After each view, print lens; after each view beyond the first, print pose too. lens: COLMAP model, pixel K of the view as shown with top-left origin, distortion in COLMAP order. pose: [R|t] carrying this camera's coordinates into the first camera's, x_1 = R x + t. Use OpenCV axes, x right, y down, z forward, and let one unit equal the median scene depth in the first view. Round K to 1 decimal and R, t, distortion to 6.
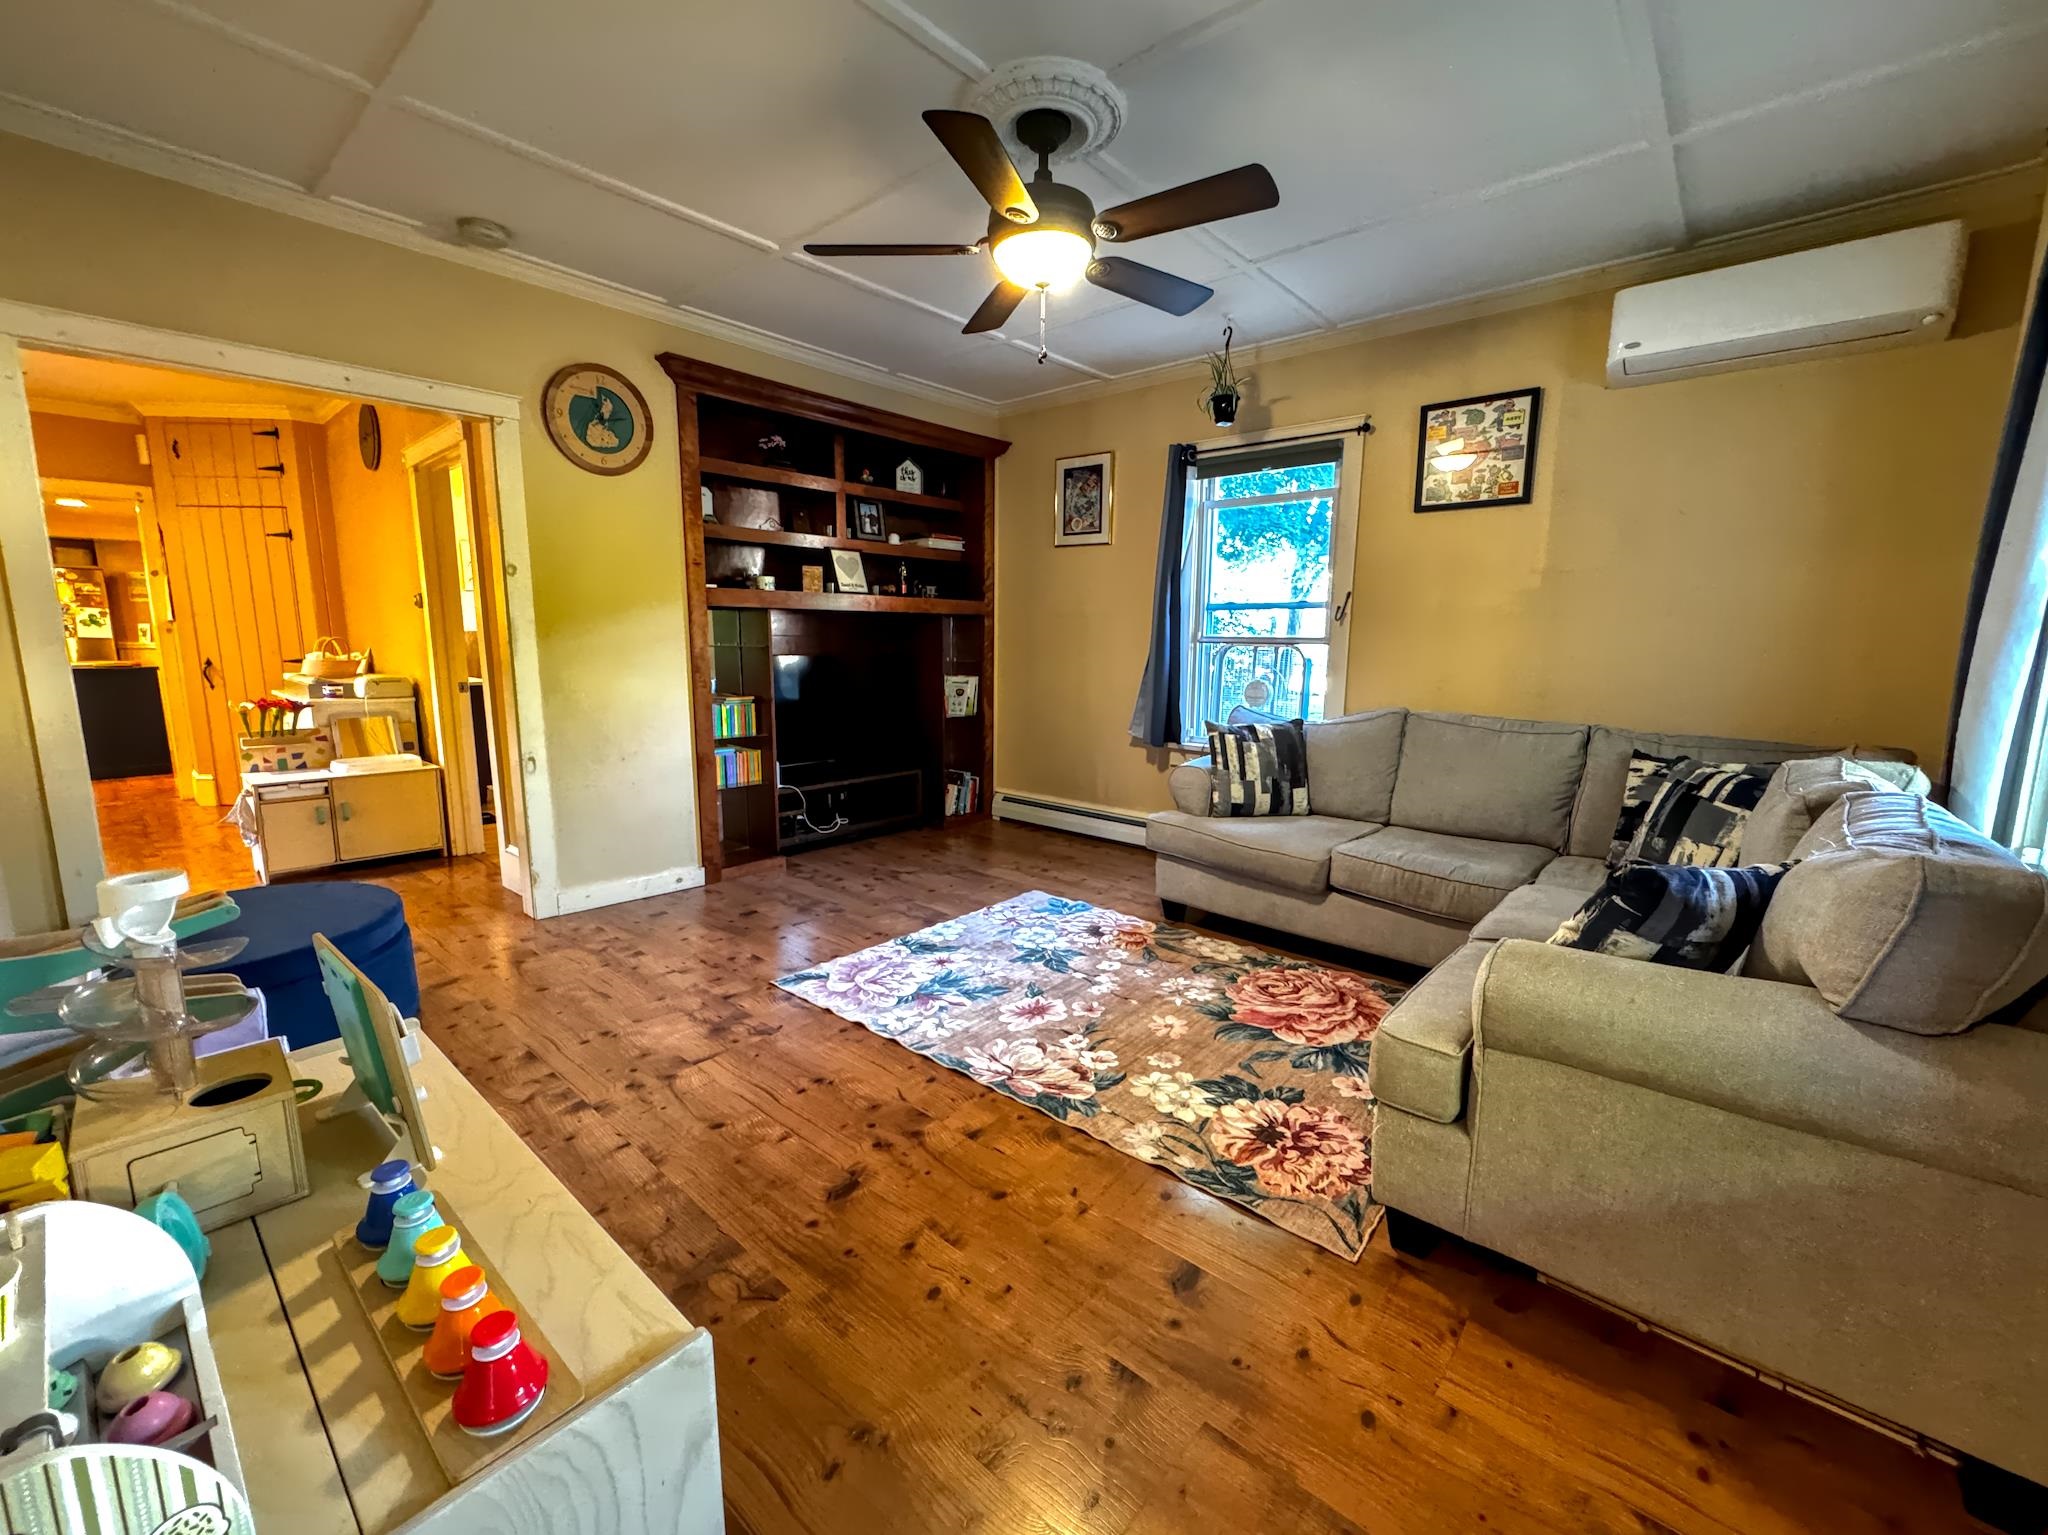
lens RADIAL K [[830.1, 0, 1027.1], [0, 830.1, 766.9], [0, 0, 1]] dist [-0.003027, -0.000492]
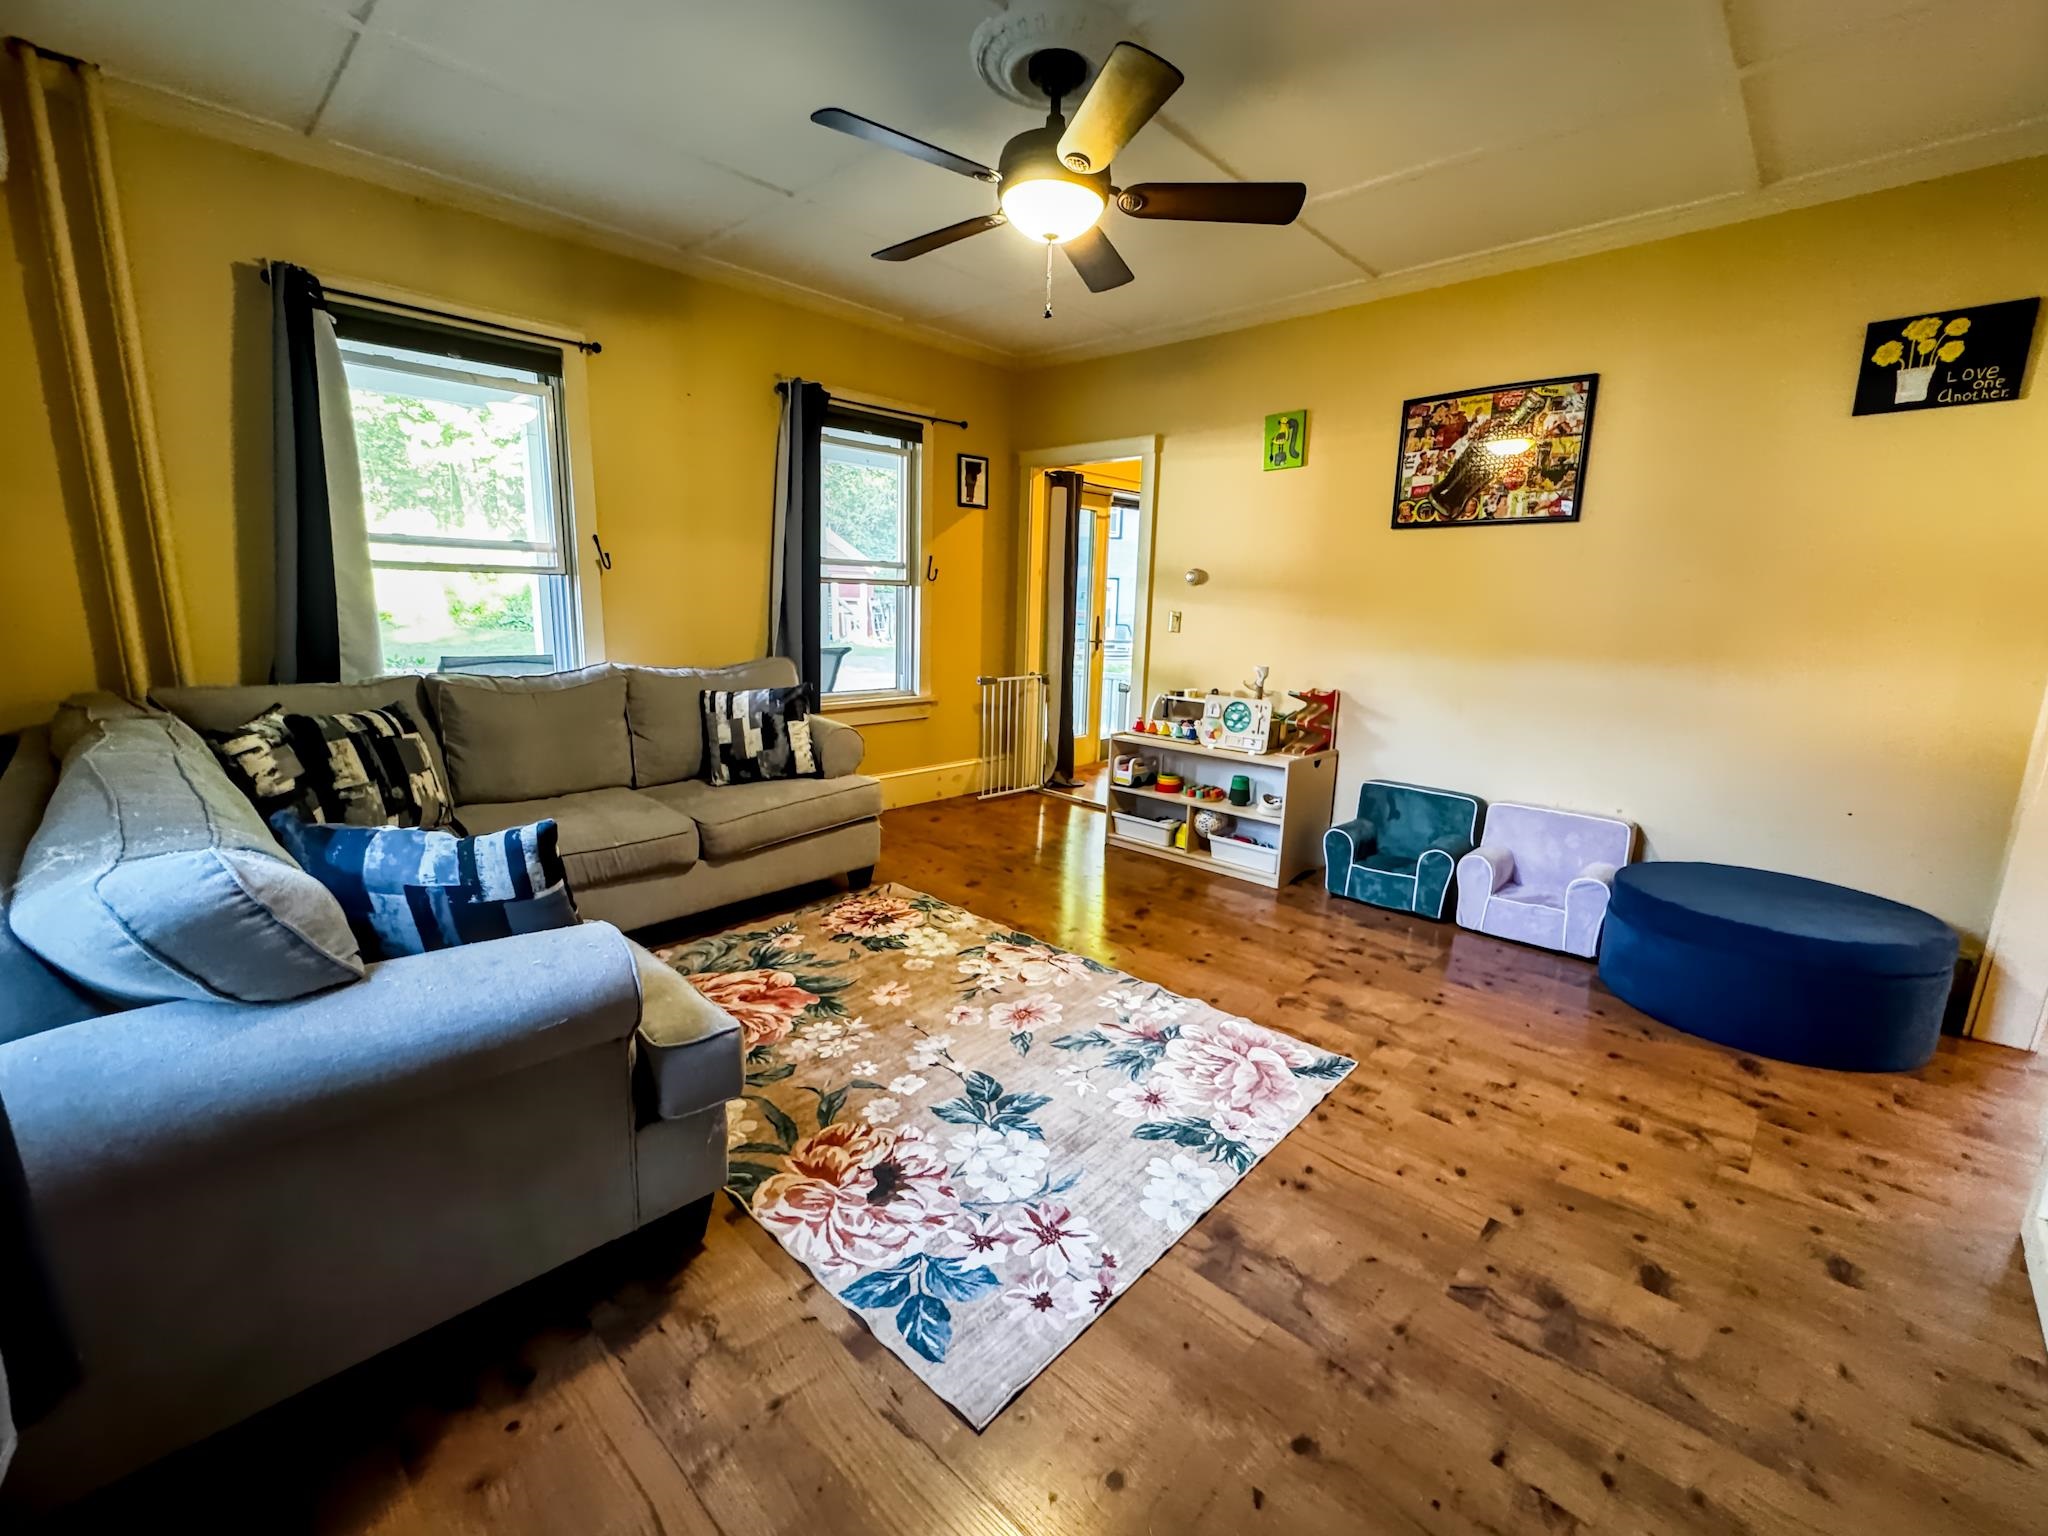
lens RADIAL K [[830.1, 0, 1024.4], [0, 830.1, 750.4], [0, 0, 1]] dist [-0.003027, -0.000492]
pose [[-0.998081, -0.046129, 0.041313, -0.015655], [-0.029536, 0.940999, 0.337118, -0.291362], [-0.054427, 0.335250, -0.940556, 1.766560]]
